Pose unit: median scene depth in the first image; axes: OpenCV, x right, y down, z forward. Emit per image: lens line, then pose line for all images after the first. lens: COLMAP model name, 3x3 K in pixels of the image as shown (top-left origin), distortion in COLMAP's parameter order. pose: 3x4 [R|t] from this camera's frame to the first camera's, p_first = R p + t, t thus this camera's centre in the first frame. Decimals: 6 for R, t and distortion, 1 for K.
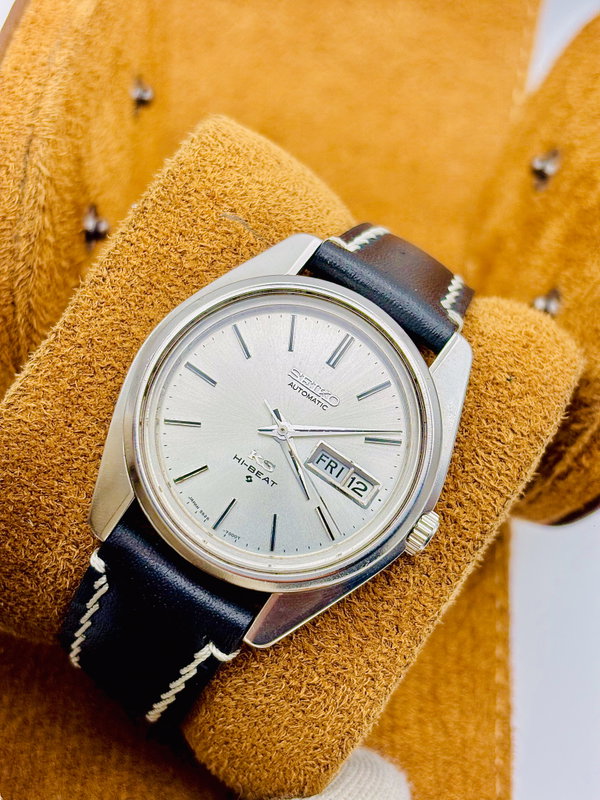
lens RADIAL K [[1228.4, 0, 295.8], [0, 1228.4, 404.6], [0, 0, 1]] dist [0.303263, 0.000000]
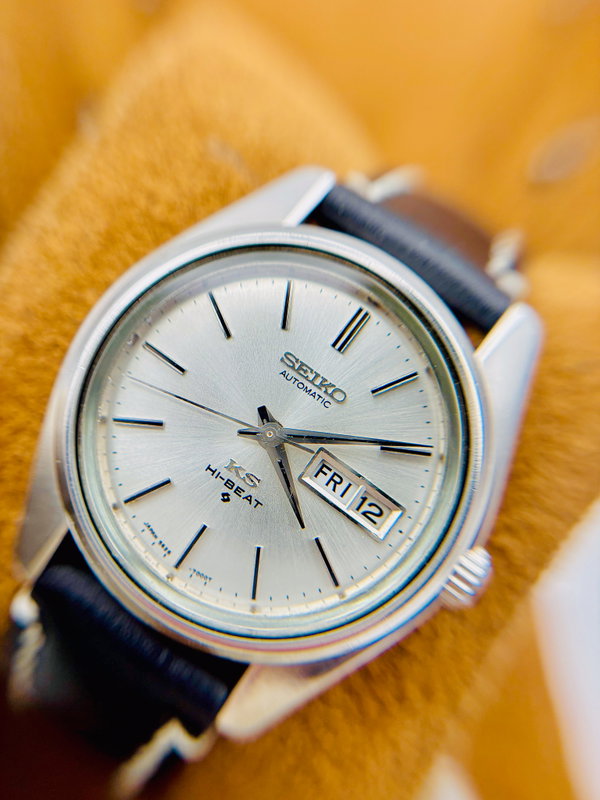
lens RADIAL K [[616.7, 0, 291.4], [0, 616.7, 389.6], [0, 0, 1]] dist [0.374985, 0.004244]
pose [[0.996099, 0.012769, -0.087310, 0.035119], [-0.006046, 0.997026, 0.076835, -0.035640], [0.088032, -0.076007, 0.993214, 0.620449]]
